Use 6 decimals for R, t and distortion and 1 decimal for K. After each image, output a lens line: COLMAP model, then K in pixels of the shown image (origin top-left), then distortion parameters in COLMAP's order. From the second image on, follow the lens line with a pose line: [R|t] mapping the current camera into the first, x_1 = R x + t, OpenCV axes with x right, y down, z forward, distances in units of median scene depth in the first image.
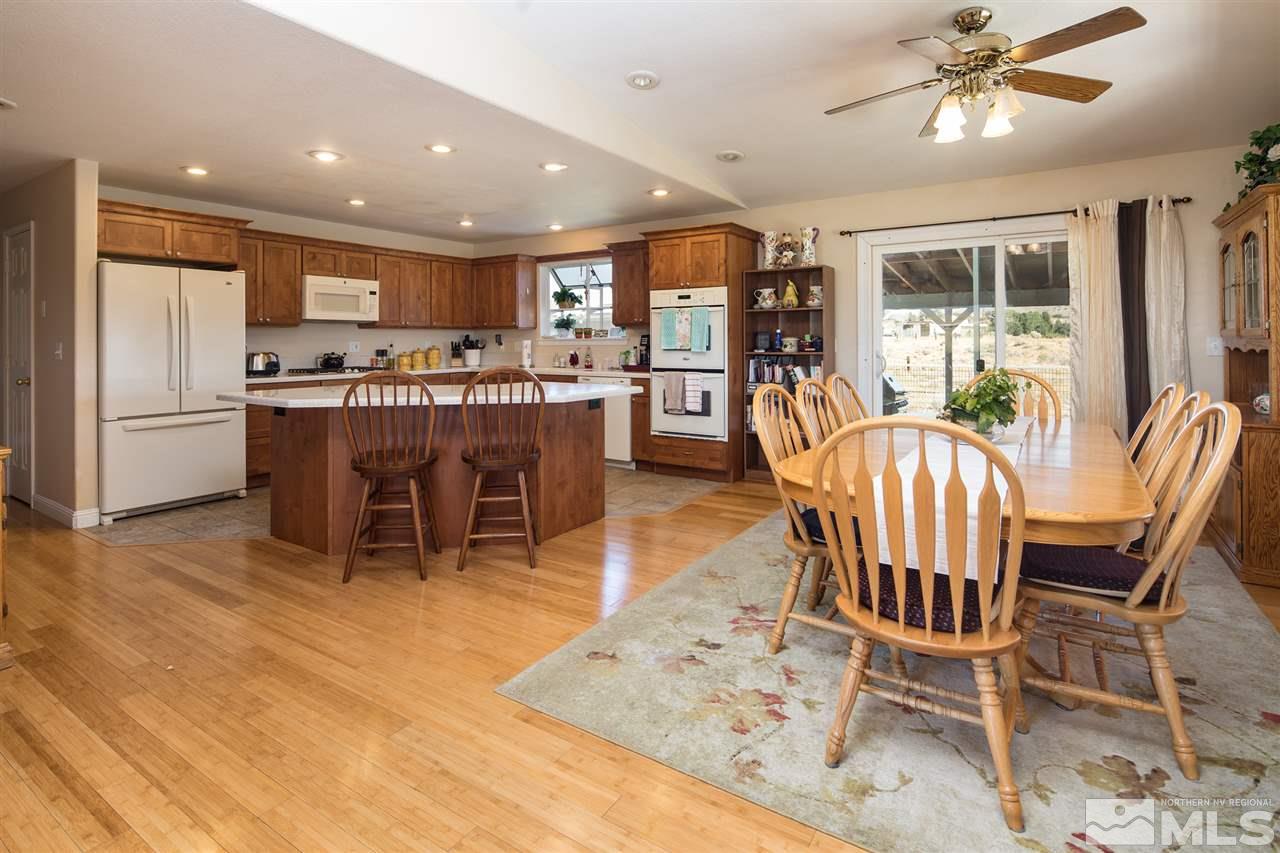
lens RADIAL K [[629.6, 0, 641.9], [0, 629.6, 344.7], [0, 0, 1]] dist [-0.004224, -0.000737]
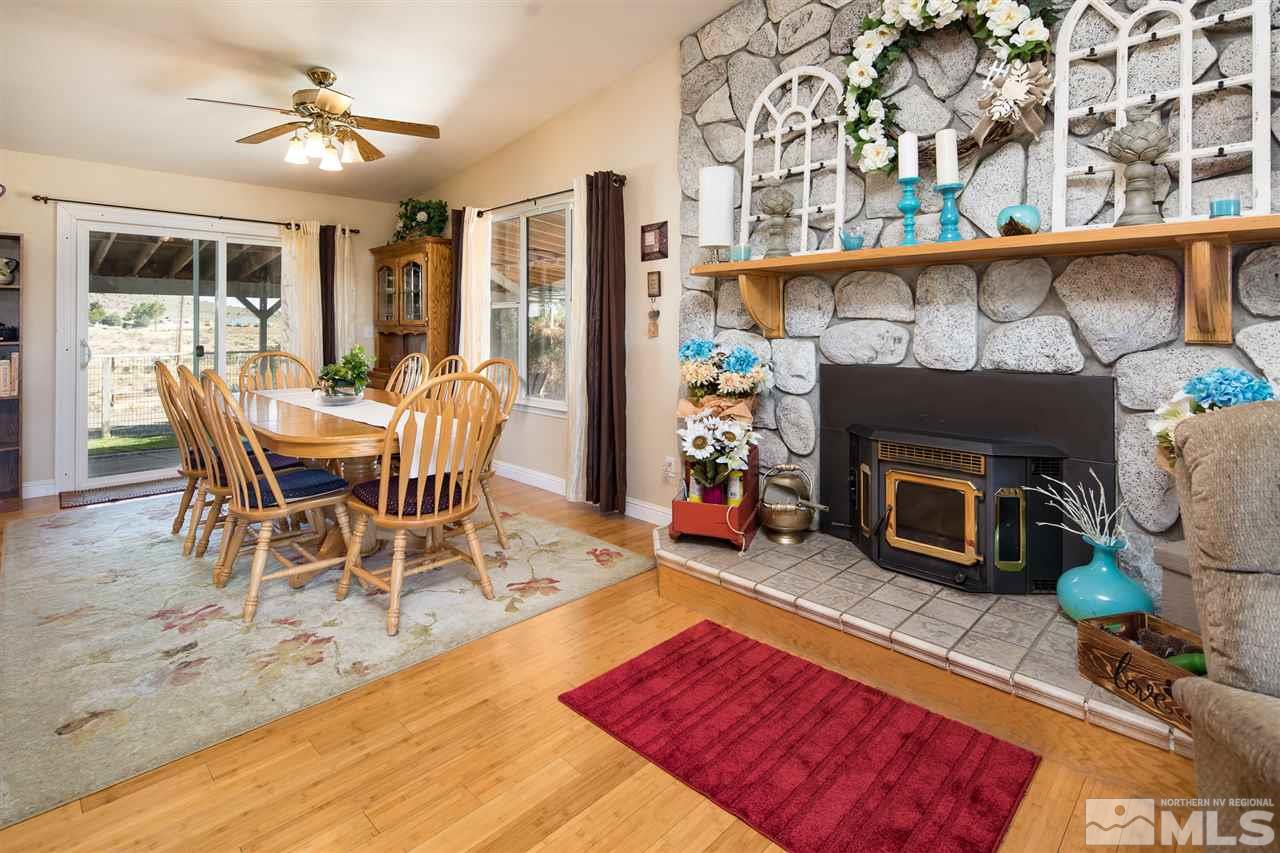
lens RADIAL K [[629.6, 0, 621.2], [0, 629.6, 321.3], [0, 0, 1]] dist [-0.004224, -0.000737]
pose [[0.203340, 0.013267, 0.979018, -0.335409], [0.006704, 0.999866, -0.014942, 0.003205], [-0.979085, 0.009602, 0.203224, 0.080463]]
